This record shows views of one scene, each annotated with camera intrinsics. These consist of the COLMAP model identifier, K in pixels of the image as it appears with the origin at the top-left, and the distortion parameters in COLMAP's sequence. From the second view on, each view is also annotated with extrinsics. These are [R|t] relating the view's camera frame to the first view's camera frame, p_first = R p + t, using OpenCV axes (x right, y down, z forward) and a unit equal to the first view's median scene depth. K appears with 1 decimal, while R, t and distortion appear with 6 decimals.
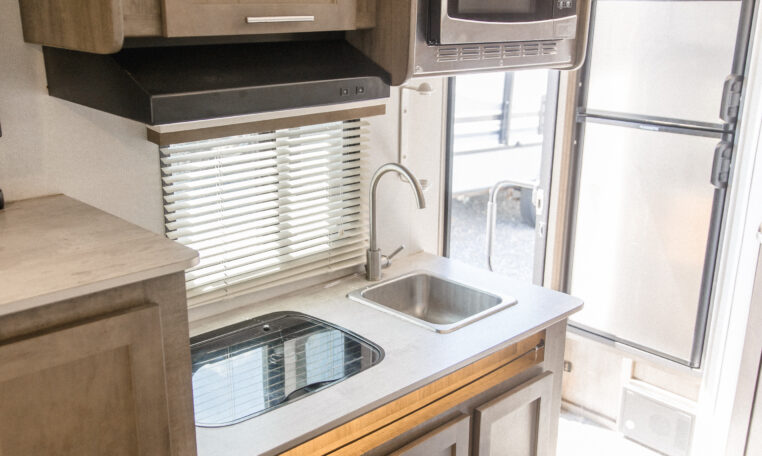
lens RADIAL K [[747.8, 0, 381.0], [0, 747.8, 228.0], [0, 0, 1]] dist [-0.003002, 0.001374]
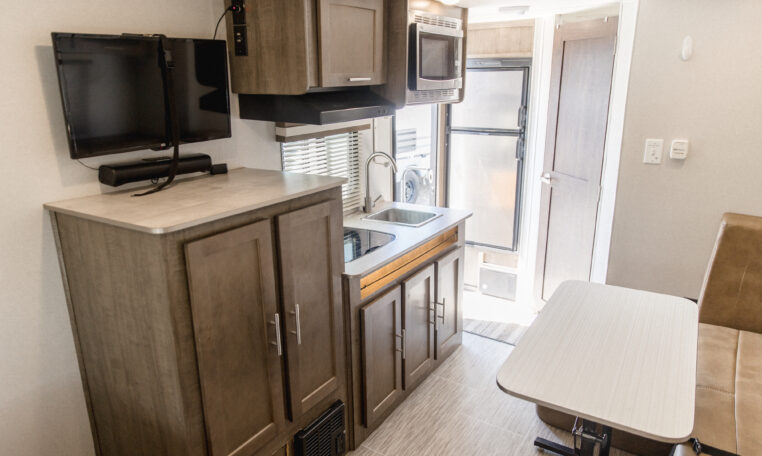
lens RADIAL K [[522.1, 0, 381.6], [0, 522.1, 224.4], [0, 0, 1]] dist [0.004260, -0.000188]
pose [[0.968422, -0.081187, 0.235728, -0.287179], [0.085809, 0.996267, -0.009398, 0.108881], [-0.234085, 0.029329, 0.971774, -0.328839]]
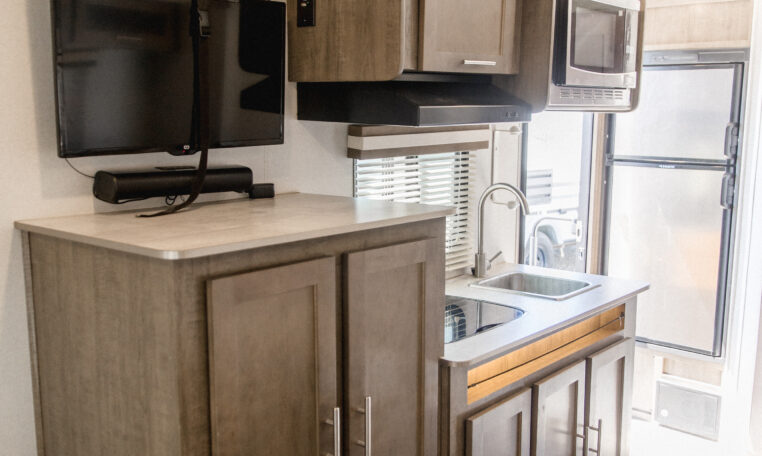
lens RADIAL K [[786.4, 0, 378.2], [0, 786.4, 231.5], [0, 0, 1]] dist [0.007045, 0.015534]
pose [[0.994607, -0.017165, 0.102288, -0.299550], [0.030764, 0.990652, -0.132900, 0.154076], [-0.099050, 0.135330, 0.985837, -0.291057]]
